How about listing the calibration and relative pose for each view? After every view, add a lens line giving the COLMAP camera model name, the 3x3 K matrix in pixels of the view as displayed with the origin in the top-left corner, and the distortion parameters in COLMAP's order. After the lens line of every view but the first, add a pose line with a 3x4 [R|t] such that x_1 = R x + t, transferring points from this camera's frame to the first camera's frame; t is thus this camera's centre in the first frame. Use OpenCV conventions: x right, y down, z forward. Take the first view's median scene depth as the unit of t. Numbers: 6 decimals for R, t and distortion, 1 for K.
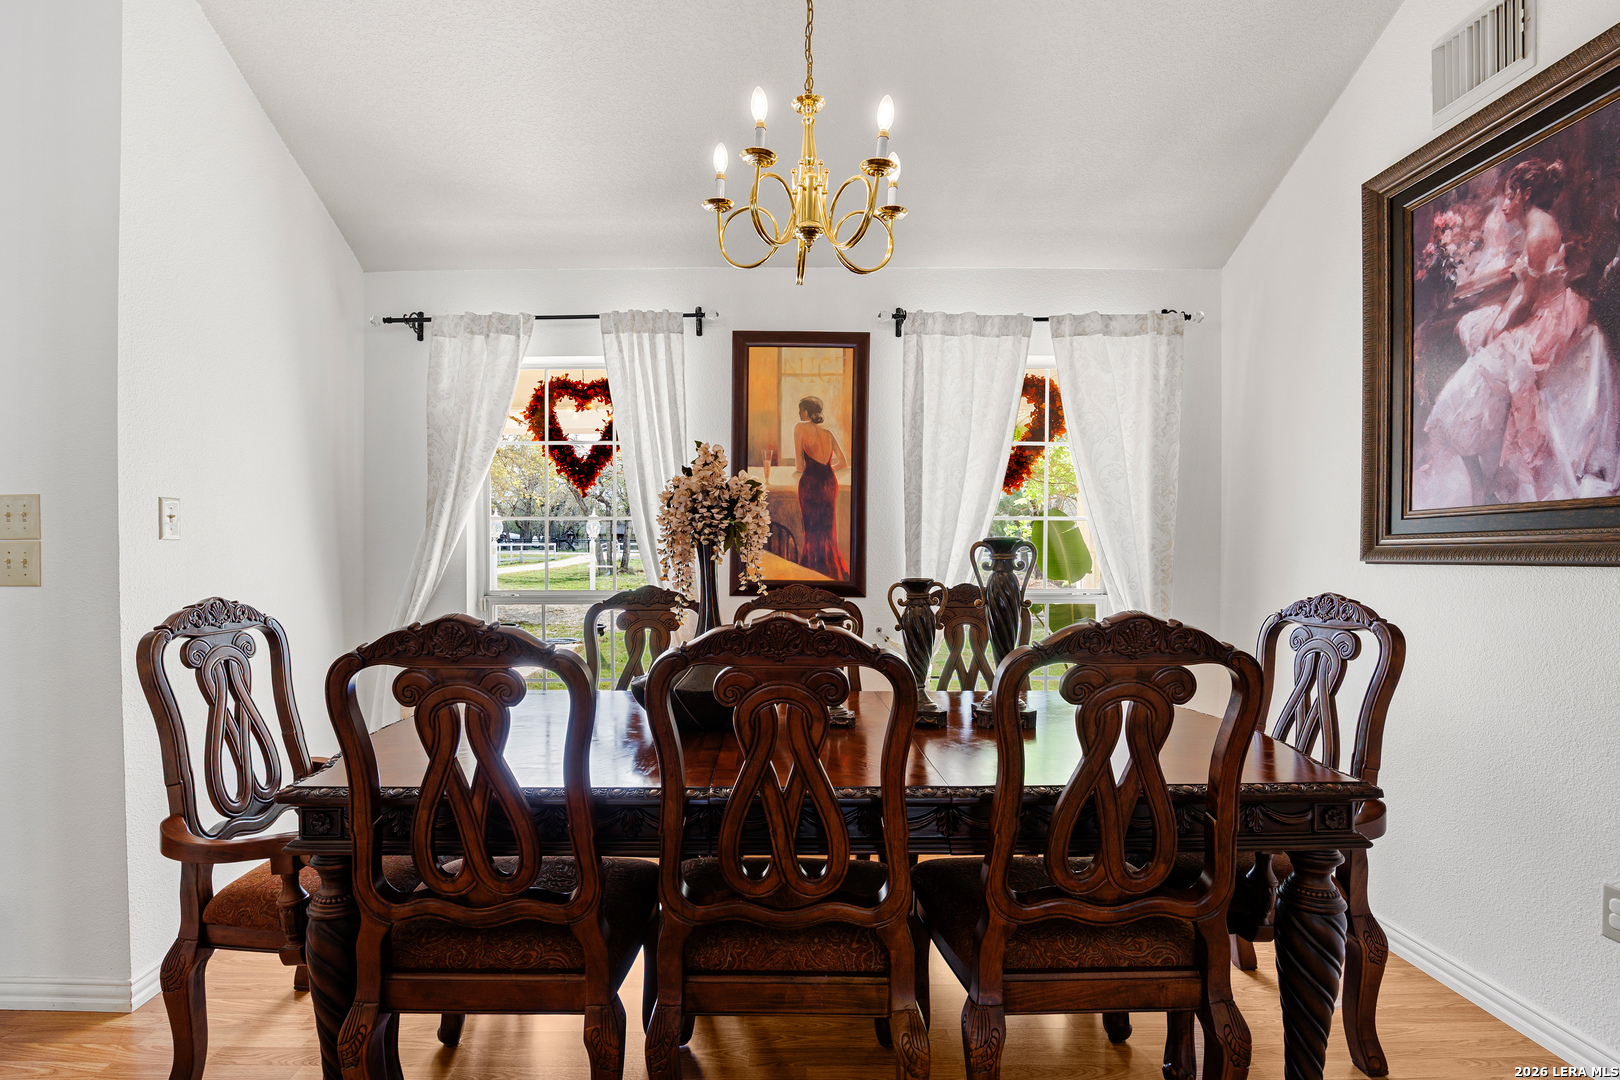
lens RADIAL K [[755.8, 0, 806.5], [0, 755.8, 556.0], [0, 0, 1]] dist [-0.005469, -0.000184]
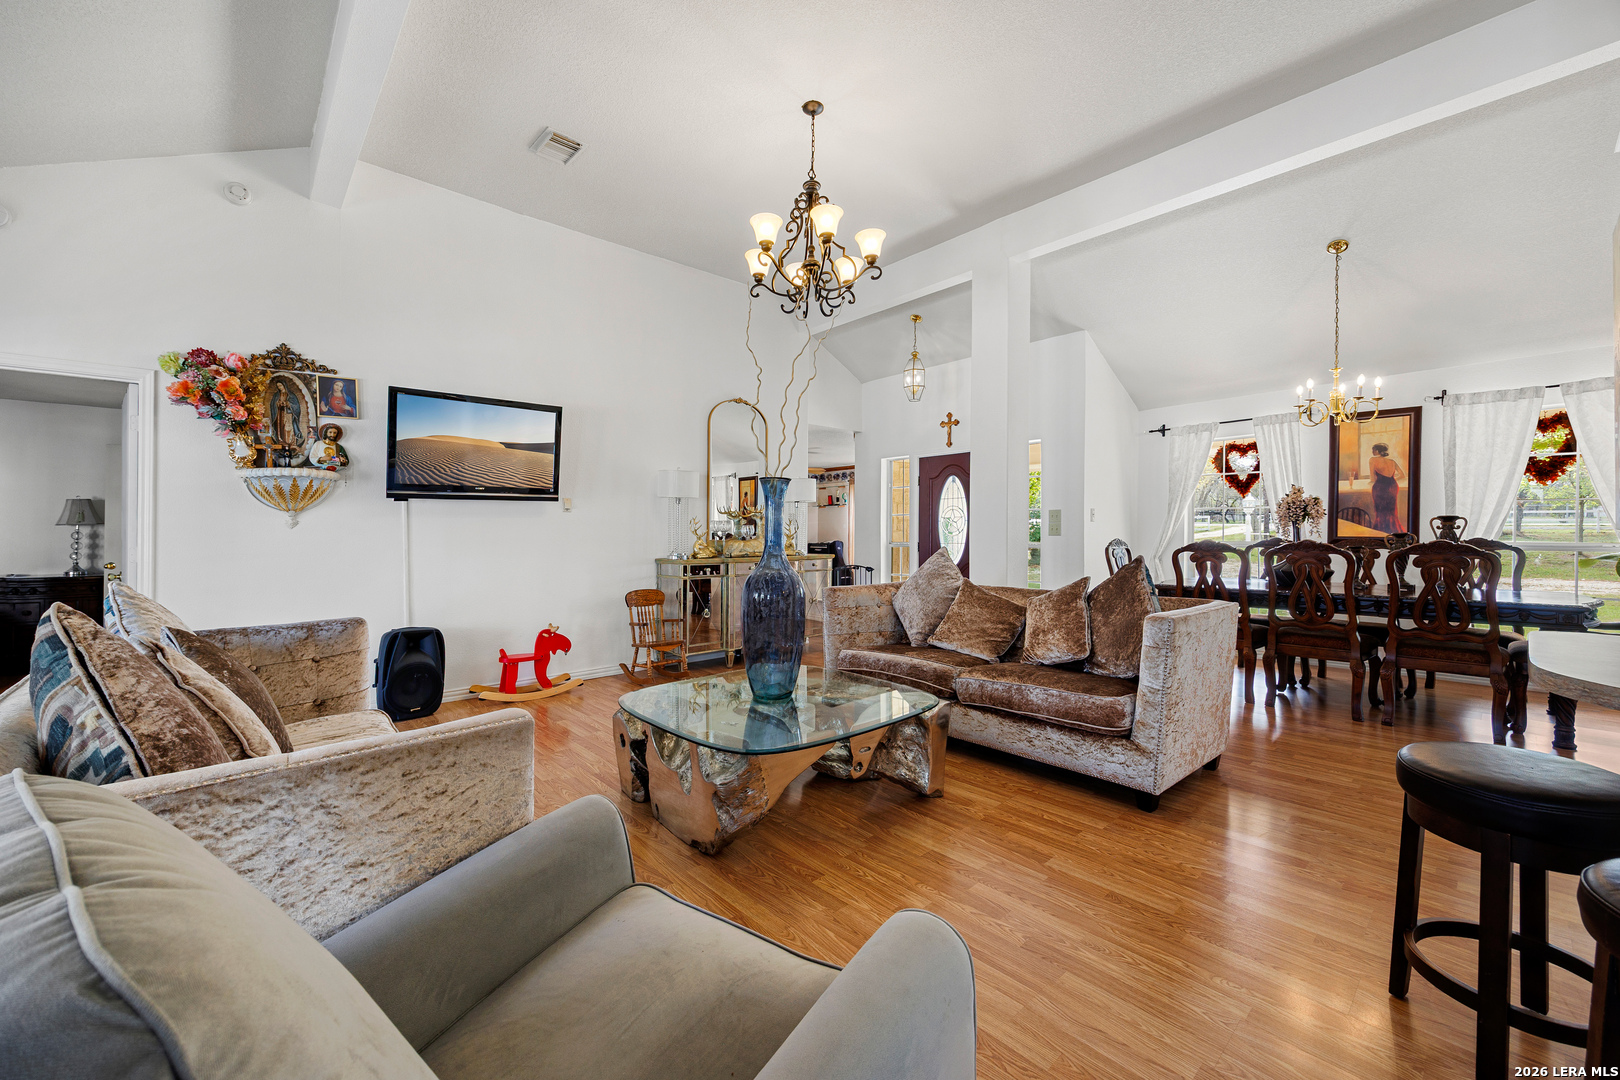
lens RADIAL K [[633.7, 0, 800.6], [0, 633.7, 543.1], [0, 0, 1]] dist [0.001760, -0.000196]
pose [[0.628762, 0.011656, -0.777511, 0.343595], [0.005899, 0.999787, 0.019759, 0.007248], [0.777576, -0.017010, 0.628559, -1.209851]]
